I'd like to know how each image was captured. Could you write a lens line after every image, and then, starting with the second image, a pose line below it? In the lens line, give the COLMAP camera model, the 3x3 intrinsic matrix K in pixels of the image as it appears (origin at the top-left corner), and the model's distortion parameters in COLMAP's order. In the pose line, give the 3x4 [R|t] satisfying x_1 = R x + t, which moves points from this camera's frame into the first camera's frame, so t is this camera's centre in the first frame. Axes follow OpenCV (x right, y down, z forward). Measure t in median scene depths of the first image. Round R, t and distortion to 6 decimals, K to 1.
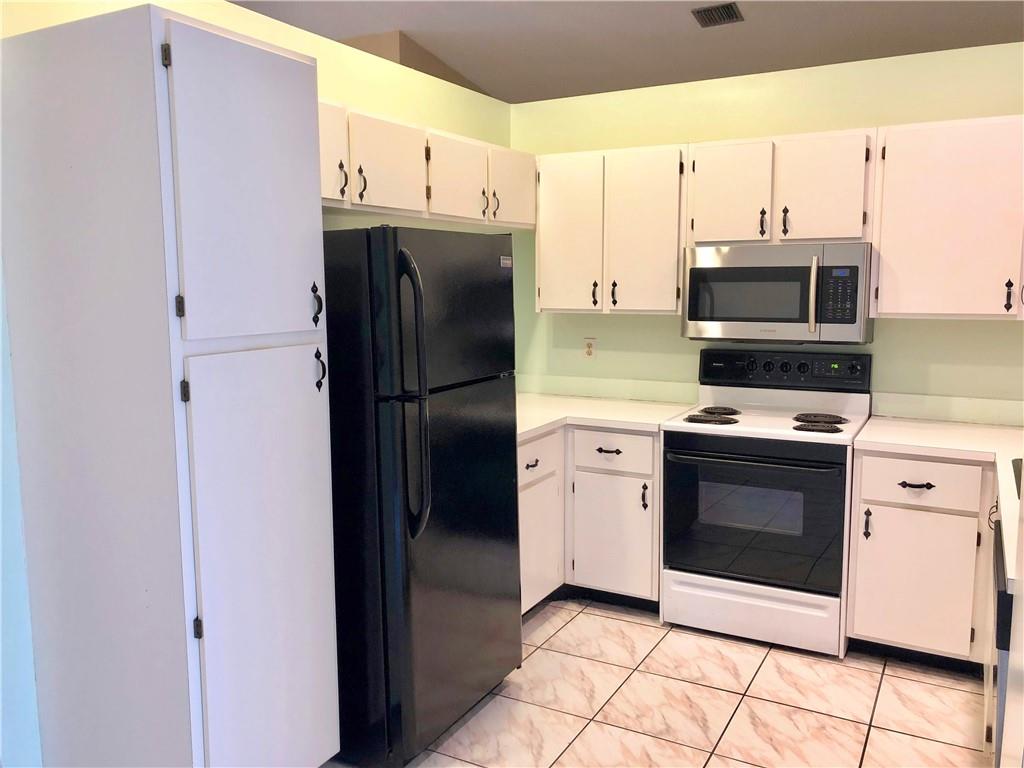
lens RADIAL K [[842.7, 0, 511.7], [0, 842.7, 382.7], [0, 0, 1]] dist [0.051061, -0.018598]
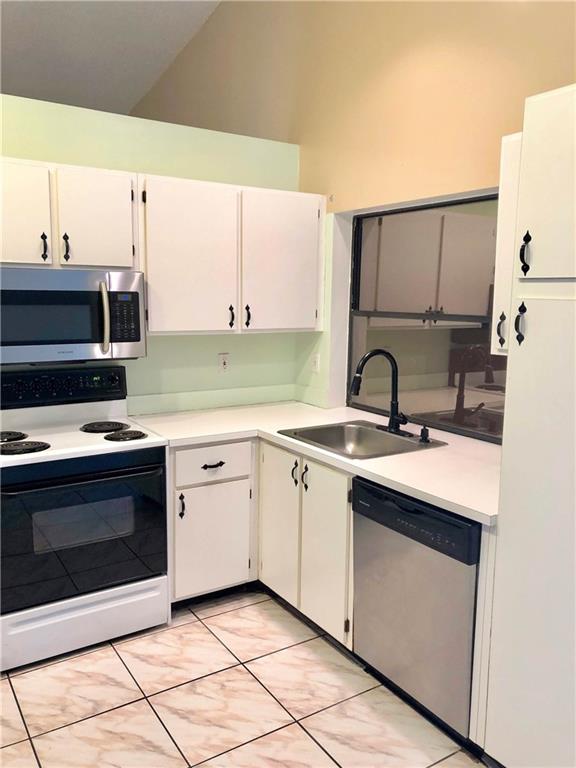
lens RADIAL K [[632.0, 0, 287.7], [0, 632.0, 386.4], [0, 0, 1]] dist [0.051061, -0.018598]
pose [[0.476993, -0.117064, 0.871076, -0.265925], [0.097276, 0.992033, 0.080052, -0.058334], [-0.873507, 0.046551, 0.484581, 0.402468]]
